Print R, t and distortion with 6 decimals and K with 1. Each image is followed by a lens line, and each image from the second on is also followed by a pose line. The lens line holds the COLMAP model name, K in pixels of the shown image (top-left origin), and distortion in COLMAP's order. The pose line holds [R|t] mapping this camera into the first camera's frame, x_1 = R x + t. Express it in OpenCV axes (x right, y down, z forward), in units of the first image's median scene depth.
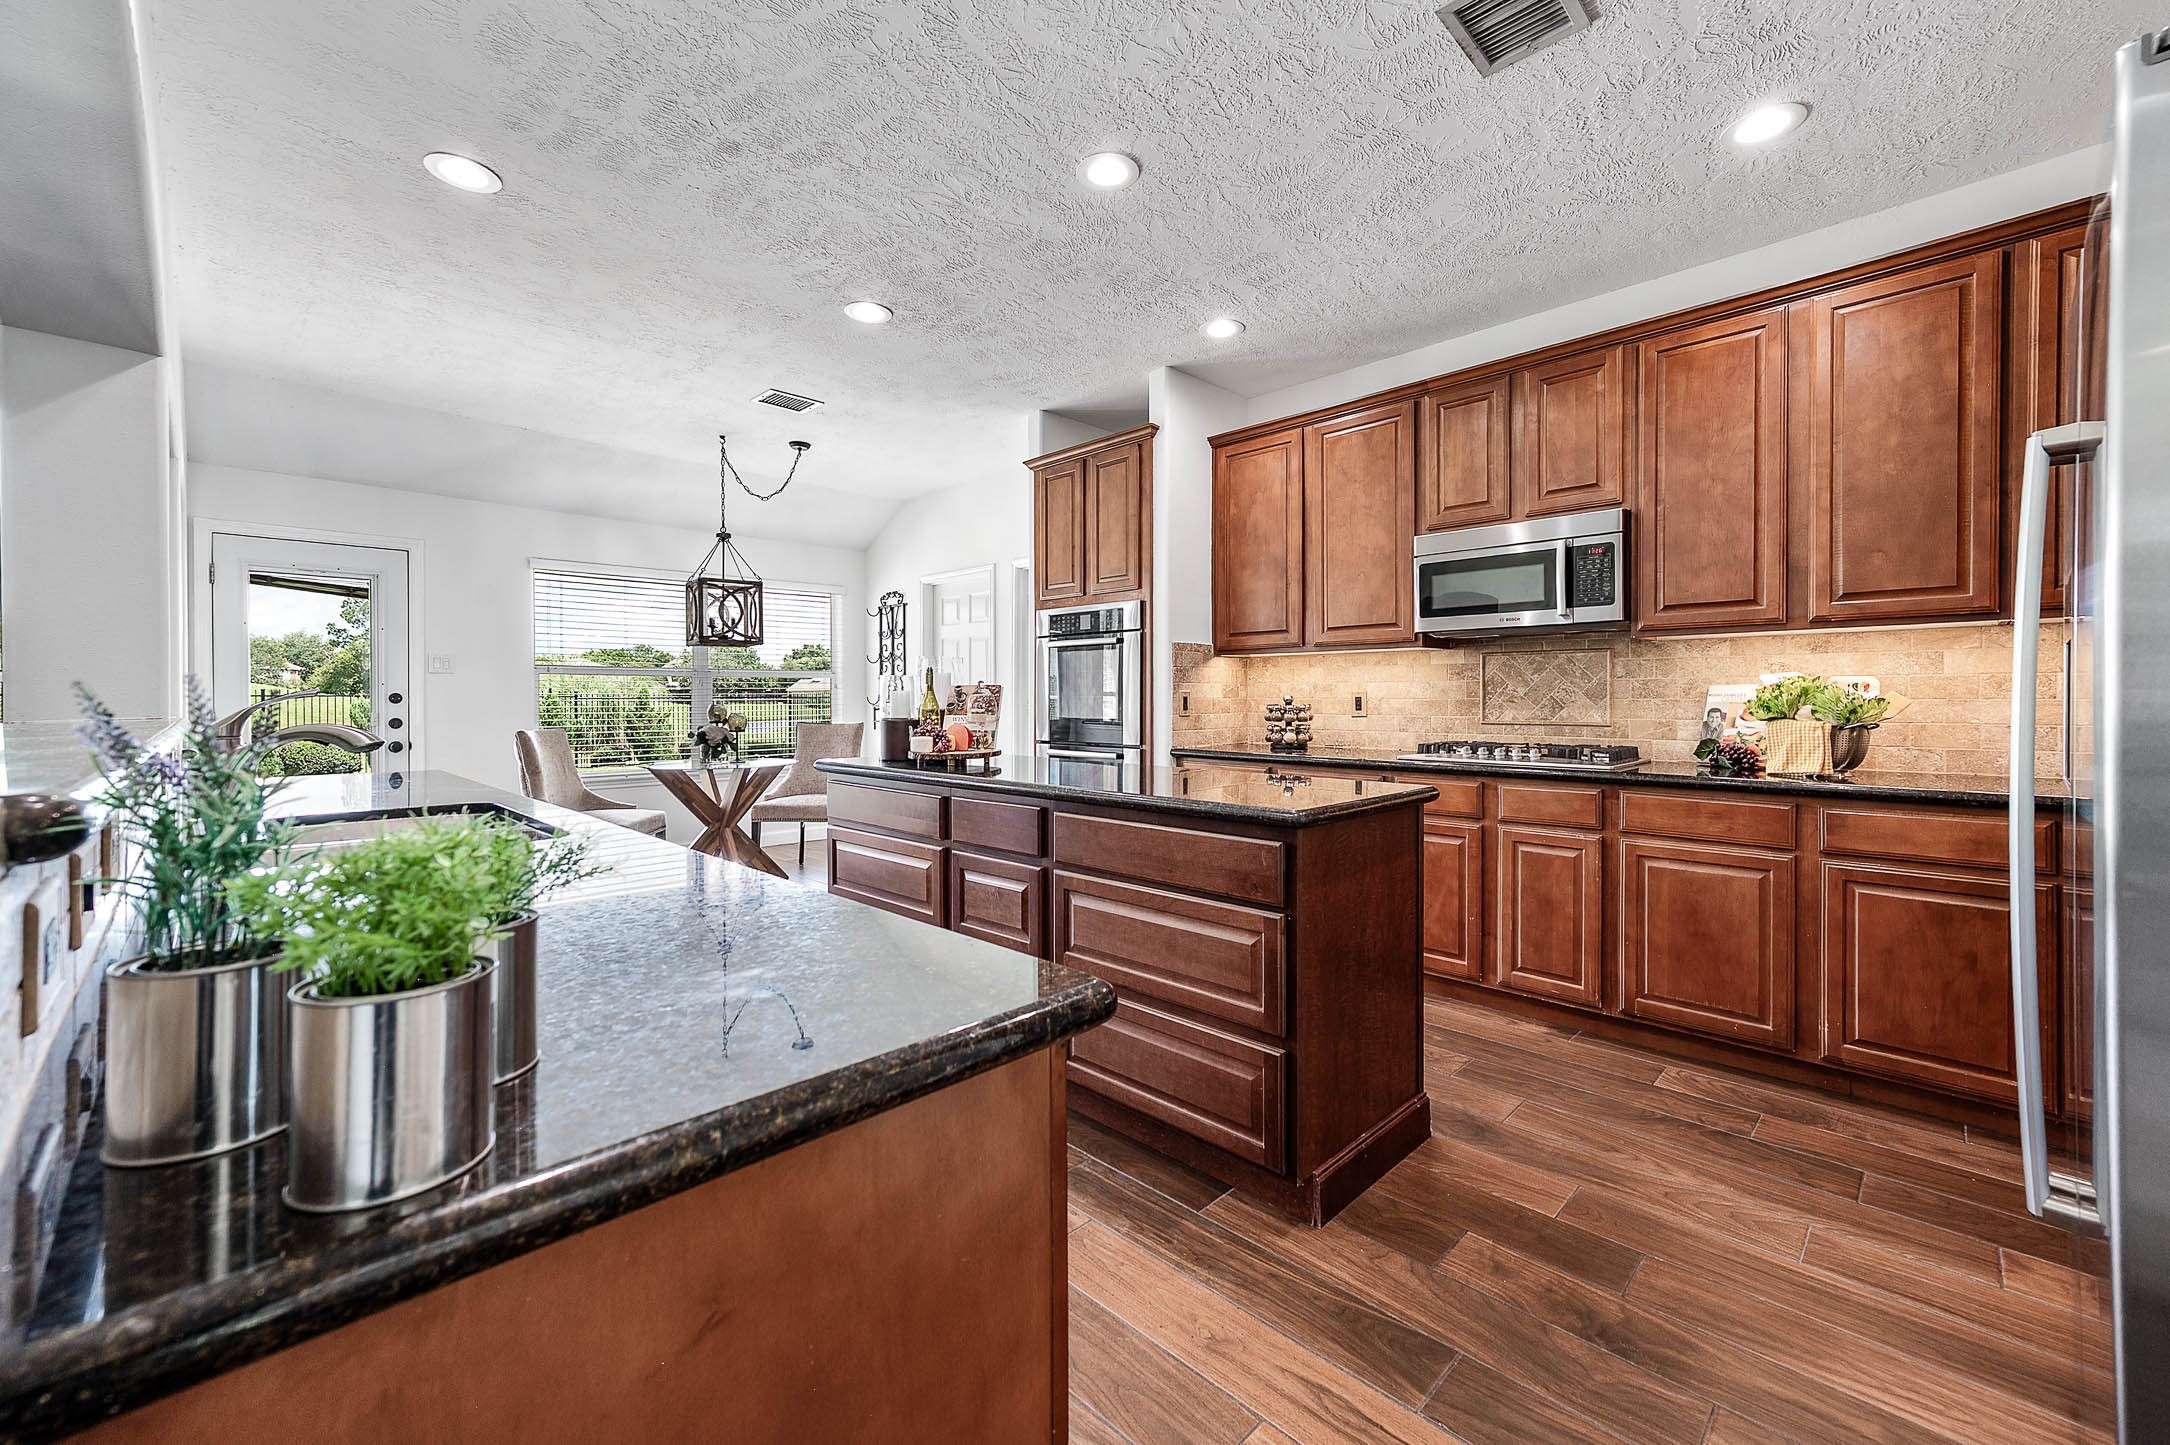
lens RADIAL K [[862.7, 0, 1083.9], [0, 862.7, 707.0], [0, 0, 1]] dist [0.000183, -0.000142]
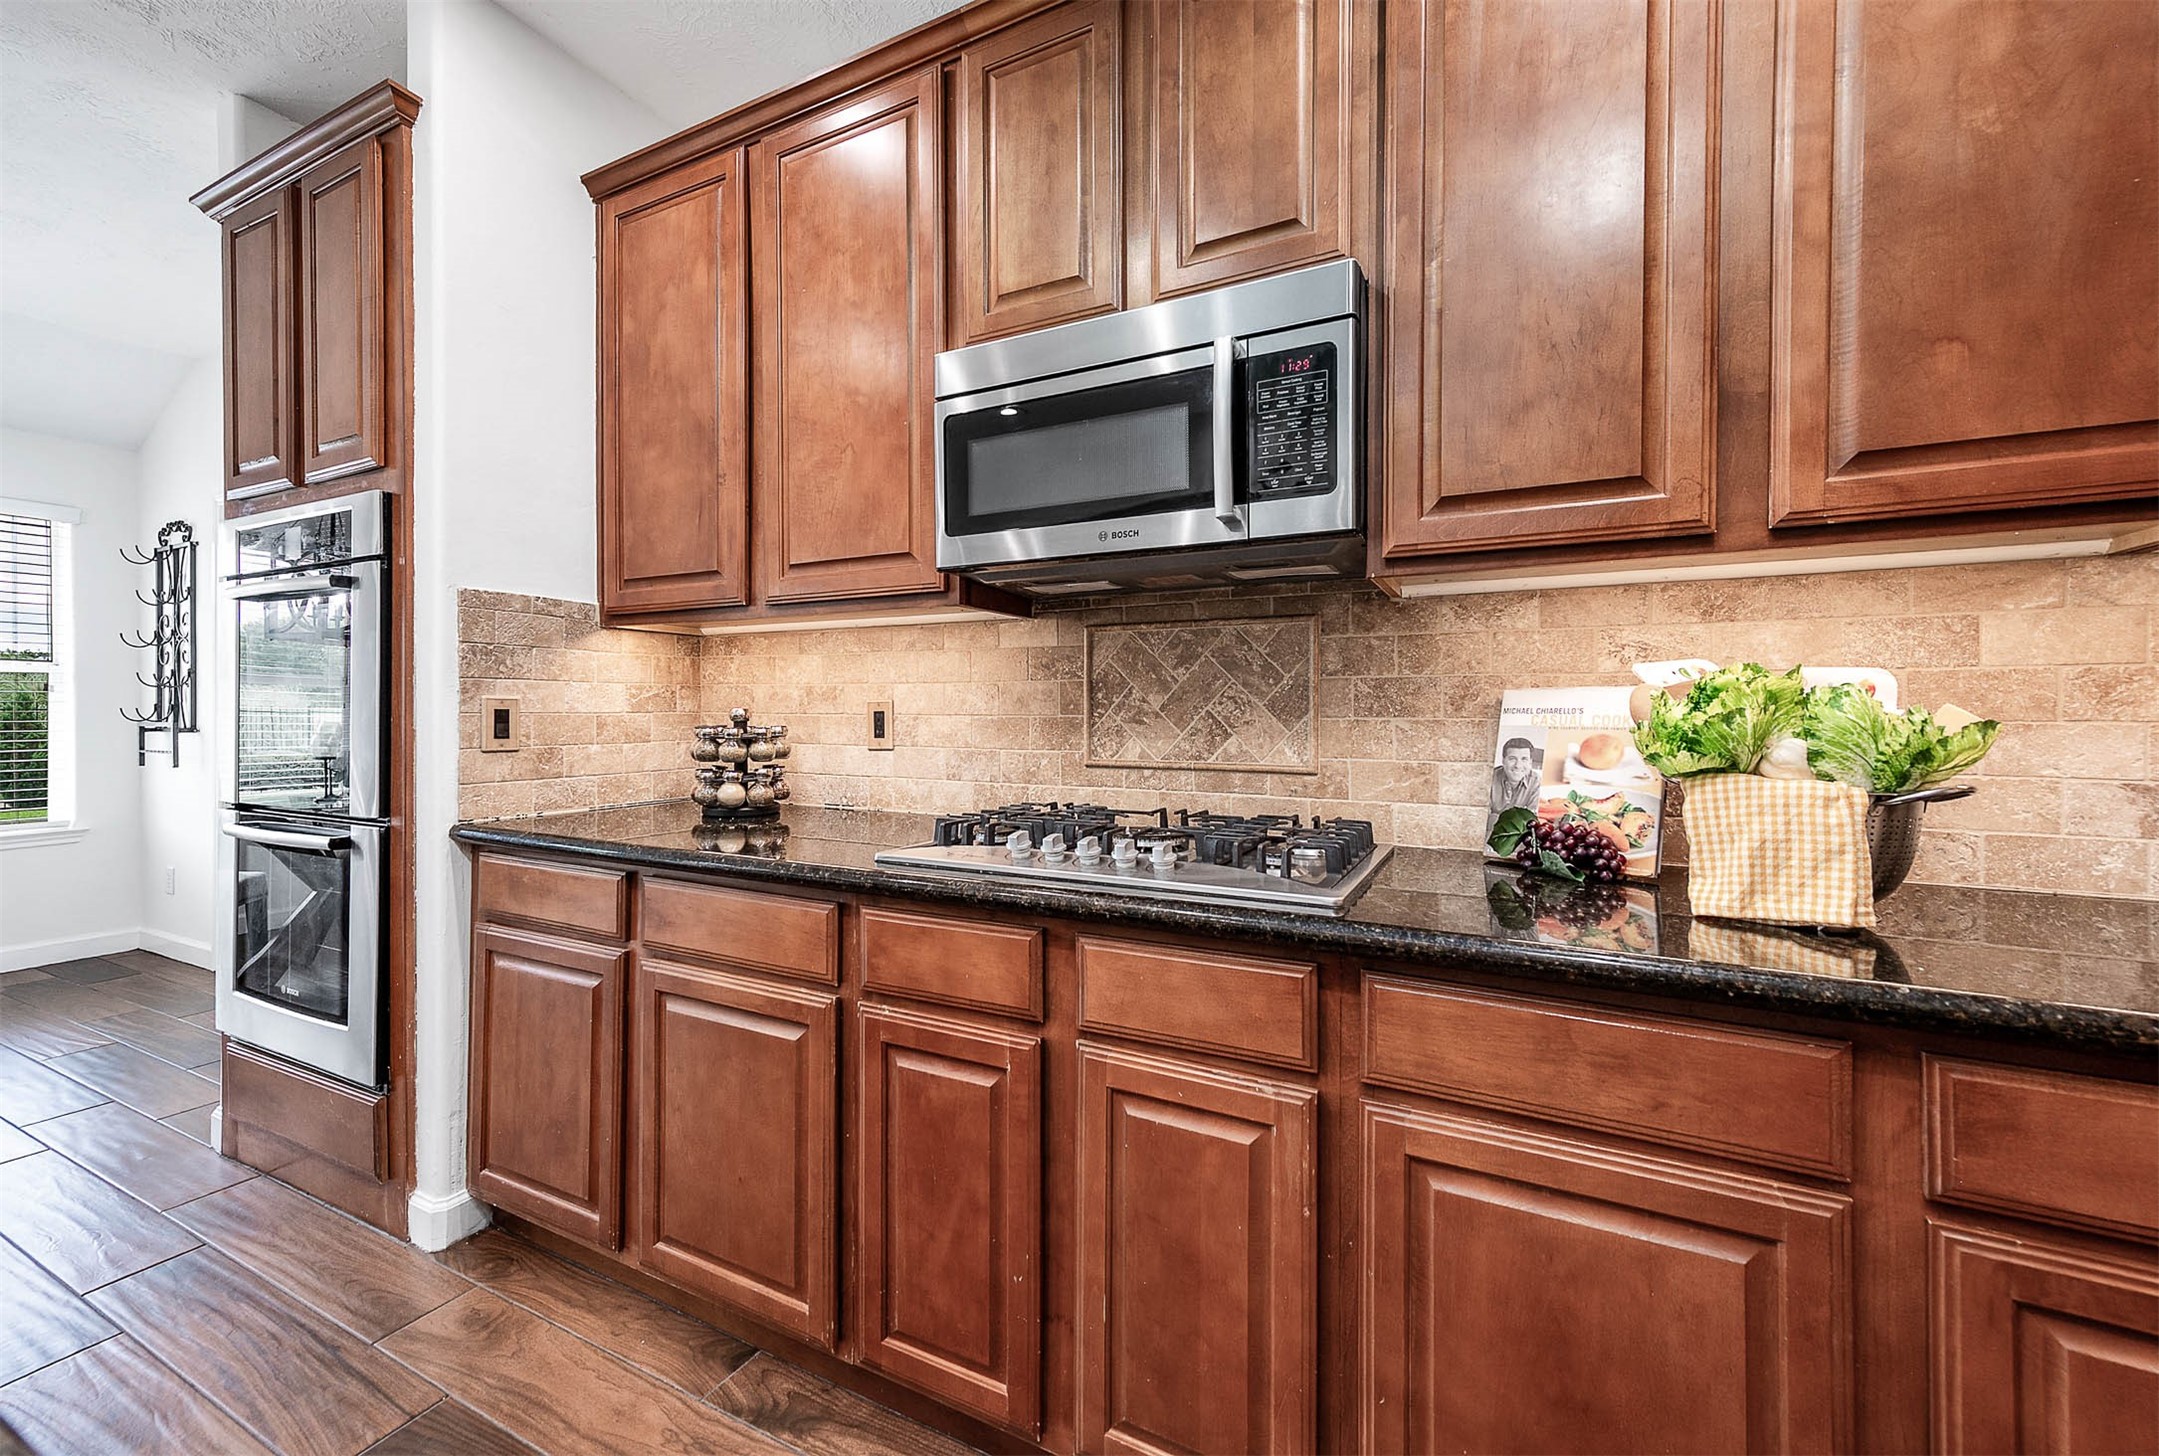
lens RADIAL K [[858.3, 0, 1077.1], [0, 858.3, 722.1], [0, 0, 1]] dist [0.000183, -0.000142]
pose [[0.948915, 0.000154, 0.315533, 0.353411], [-0.000584, 0.999999, 0.001267, -0.008079], [-0.315532, -0.001386, 0.948914, 0.624939]]
